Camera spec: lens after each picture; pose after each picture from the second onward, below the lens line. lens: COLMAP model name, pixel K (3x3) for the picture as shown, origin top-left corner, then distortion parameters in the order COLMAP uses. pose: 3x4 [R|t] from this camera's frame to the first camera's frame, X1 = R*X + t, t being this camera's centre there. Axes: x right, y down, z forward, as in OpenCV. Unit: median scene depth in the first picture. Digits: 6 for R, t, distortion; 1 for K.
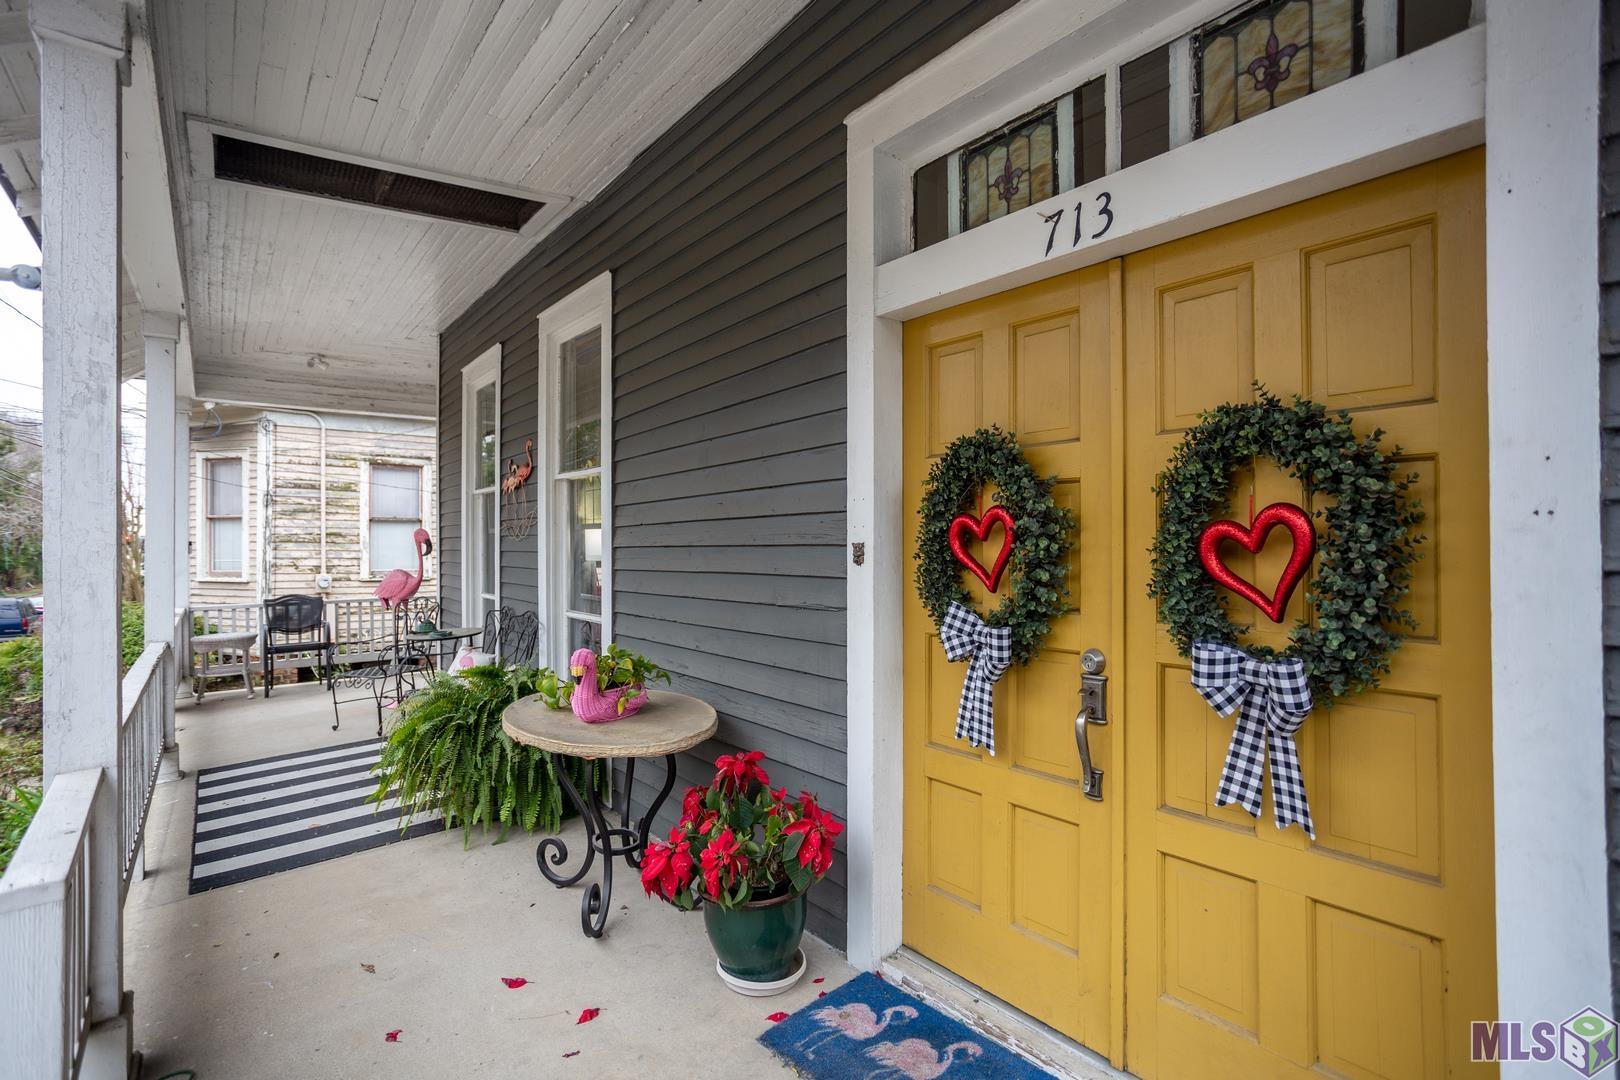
lens RADIAL K [[788.7, 0, 800.5], [0, 788.7, 540.4], [0, 0, 1]] dist [-0.046034, 0.030186]
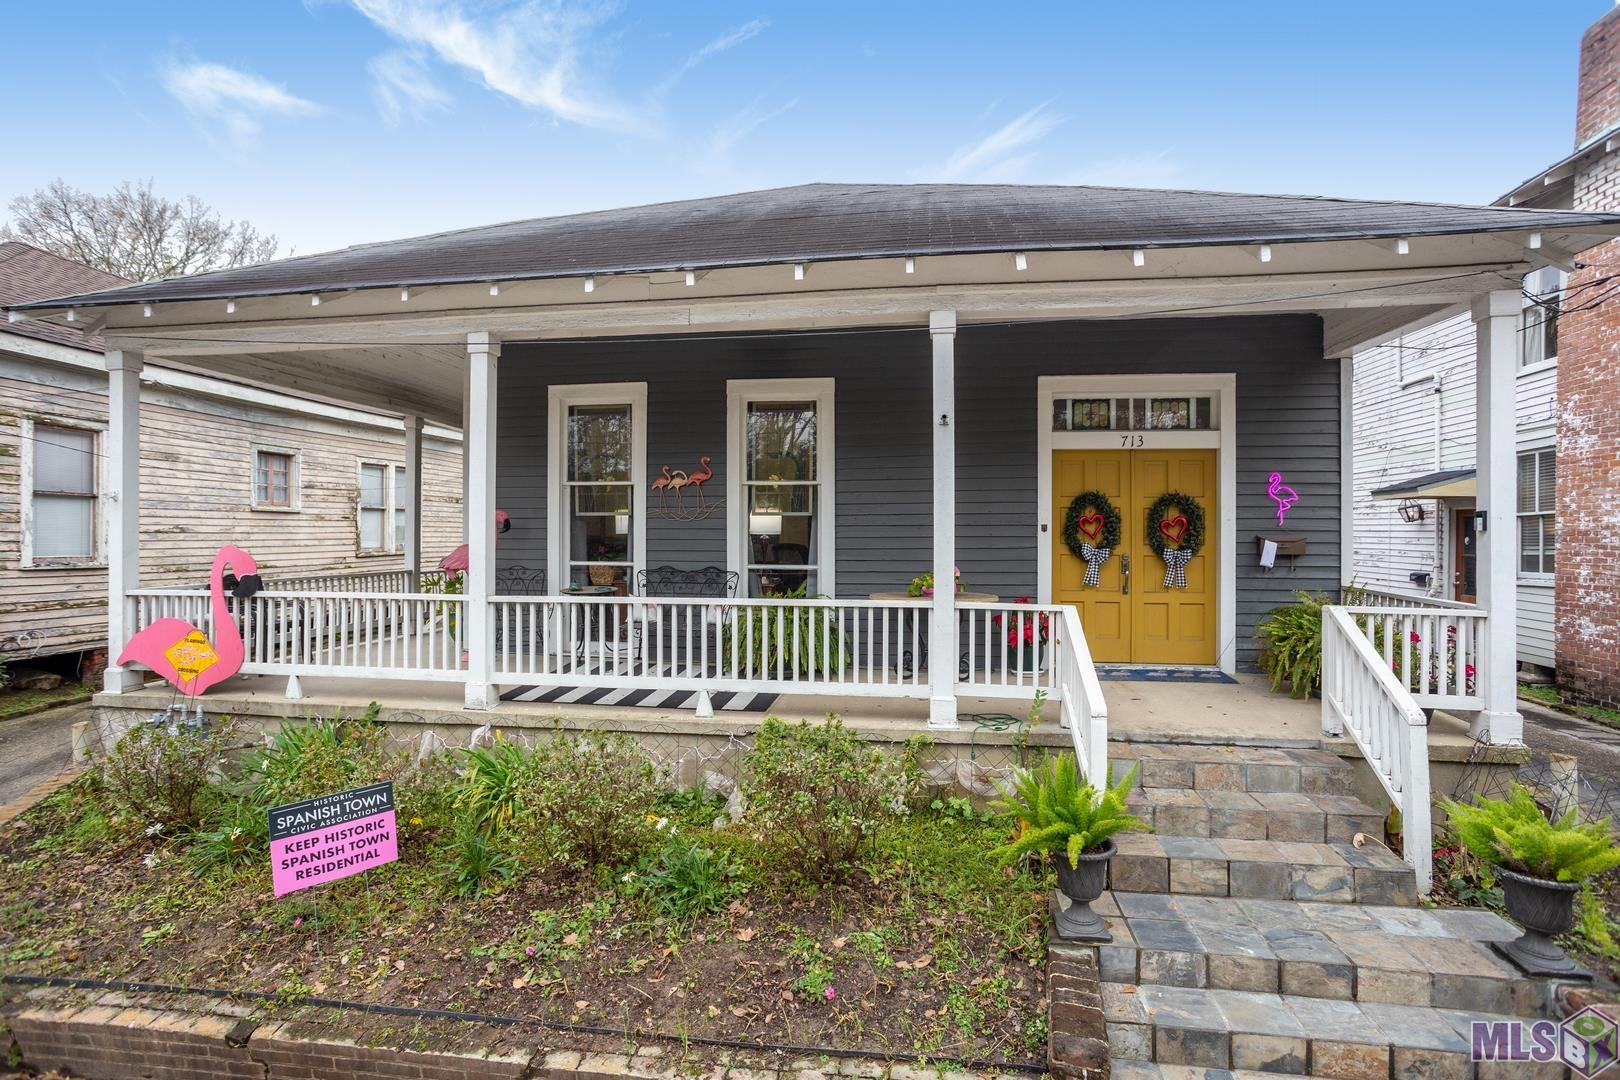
lens RADIAL K [[788.7, 0, 800.5], [0, 788.7, 540.4], [0, 0, 1]] dist [-0.046034, 0.030186]
pose [[0.739739, 0.006953, 0.672858, -0.539505], [-0.009522, 0.999955, 0.000135, 0.014974], [-0.672826, -0.006507, 0.739772, -0.117957]]
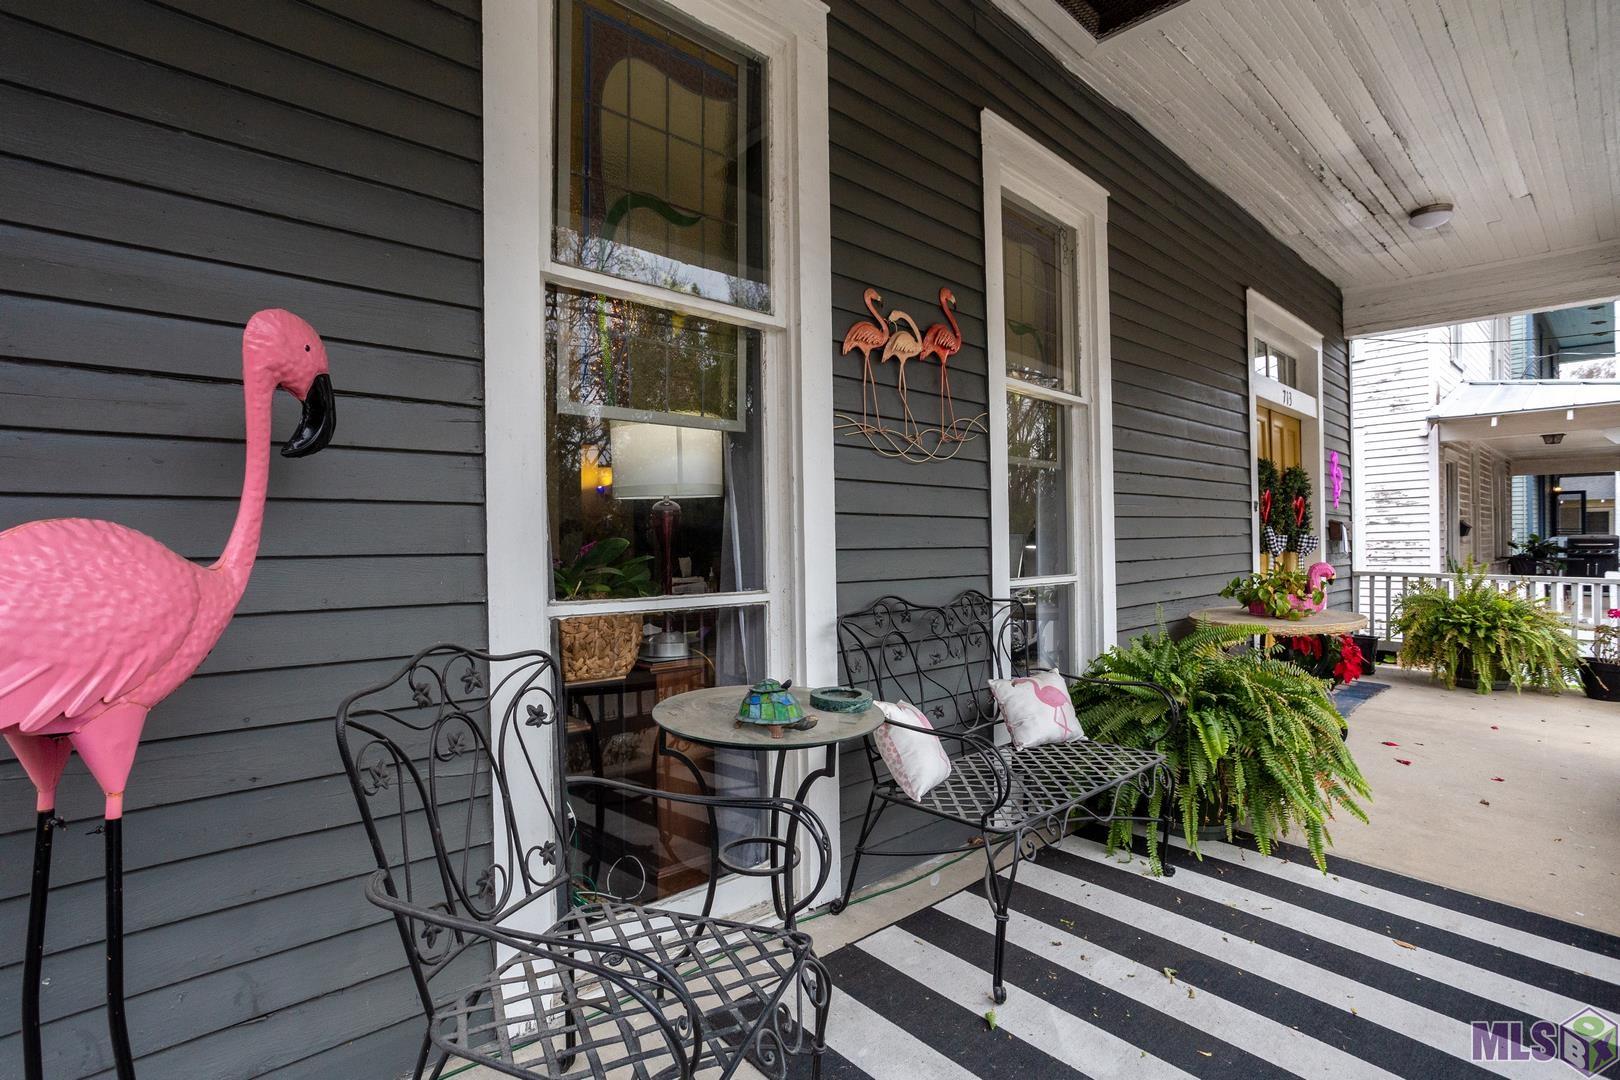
lens RADIAL K [[788.7, 0, 800.5], [0, 788.7, 540.4], [0, 0, 1]] dist [-0.046034, 0.030186]
pose [[-0.056306, 0.008399, 0.998378, -0.388380], [0.004432, 0.999957, -0.008162, 0.024091], [-0.998404, 0.003966, -0.056340, 0.492708]]
